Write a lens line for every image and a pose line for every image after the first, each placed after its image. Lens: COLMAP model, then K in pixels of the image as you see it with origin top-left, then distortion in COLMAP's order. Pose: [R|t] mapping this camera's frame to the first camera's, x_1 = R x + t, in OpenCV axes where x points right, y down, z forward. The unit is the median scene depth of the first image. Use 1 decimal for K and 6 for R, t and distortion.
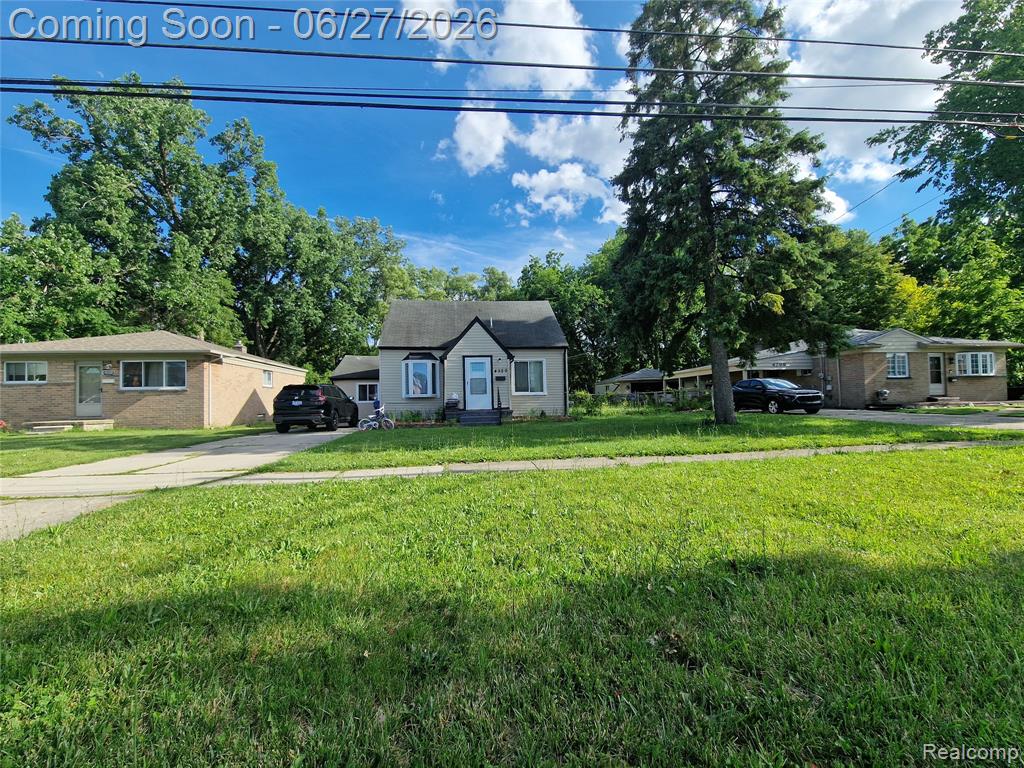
lens RADIAL K [[420.0, 0, 510.3], [0, 420.0, 391.1], [0, 0, 1]] dist [0.000387, -0.006944]
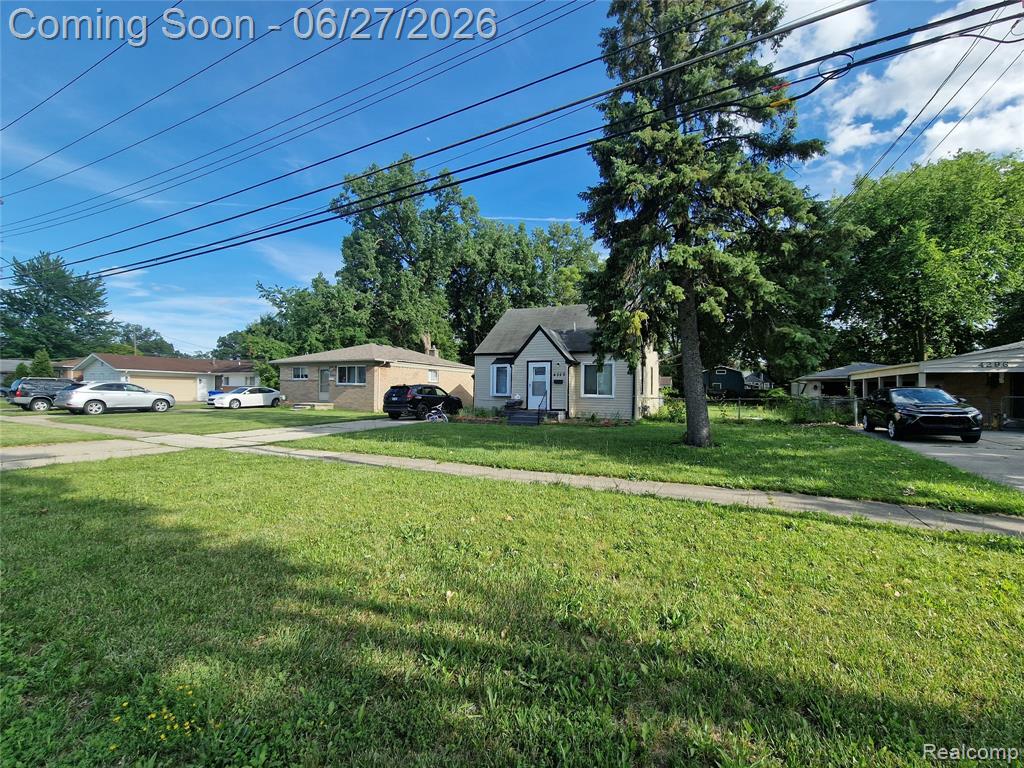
lens RADIAL K [[420.0, 0, 510.3], [0, 420.0, 391.1], [0, 0, 1]] dist [0.000387, -0.006944]
pose [[0.837831, 0.031906, -0.544997, 0.465637], [-0.016205, 0.999304, 0.033590, -0.040823], [0.545689, -0.019312, 0.837765, 0.029127]]
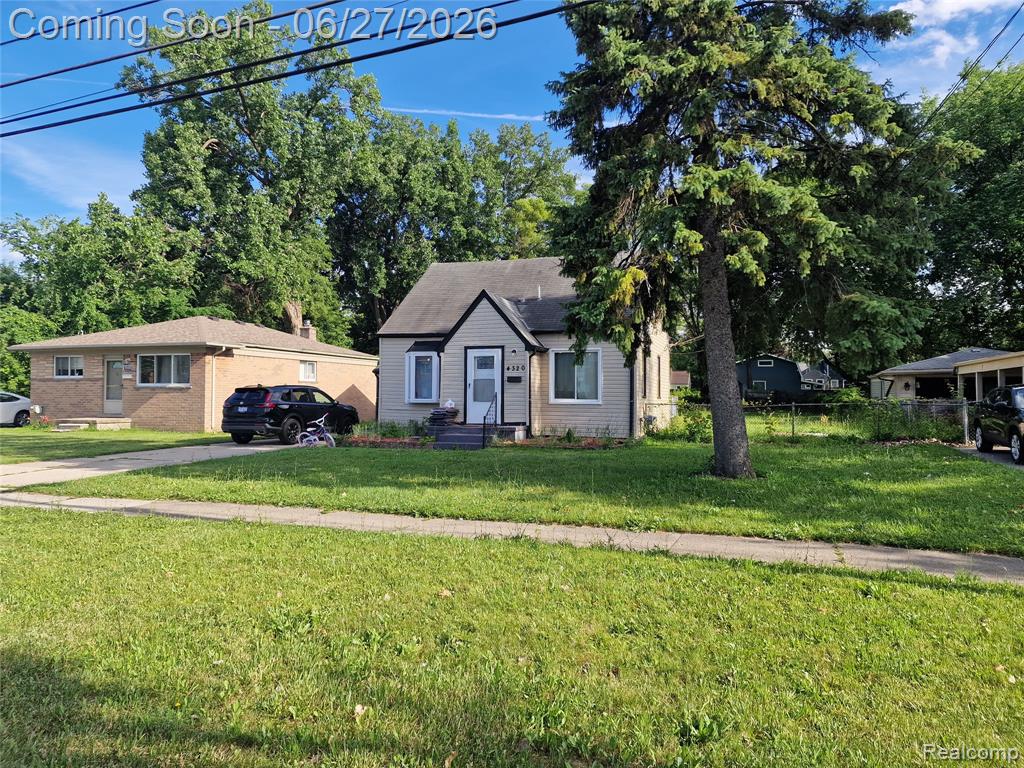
lens RADIAL K [[680.1, 0, 504.8], [0, 680.1, 384.6], [0, 0, 1]] dist [0.089817, -0.092101]
pose [[0.889591, 0.017739, -0.456413, 0.468446], [-0.011482, 0.999798, 0.016477, -0.039853], [0.456613, -0.009418, 0.889616, 0.014356]]
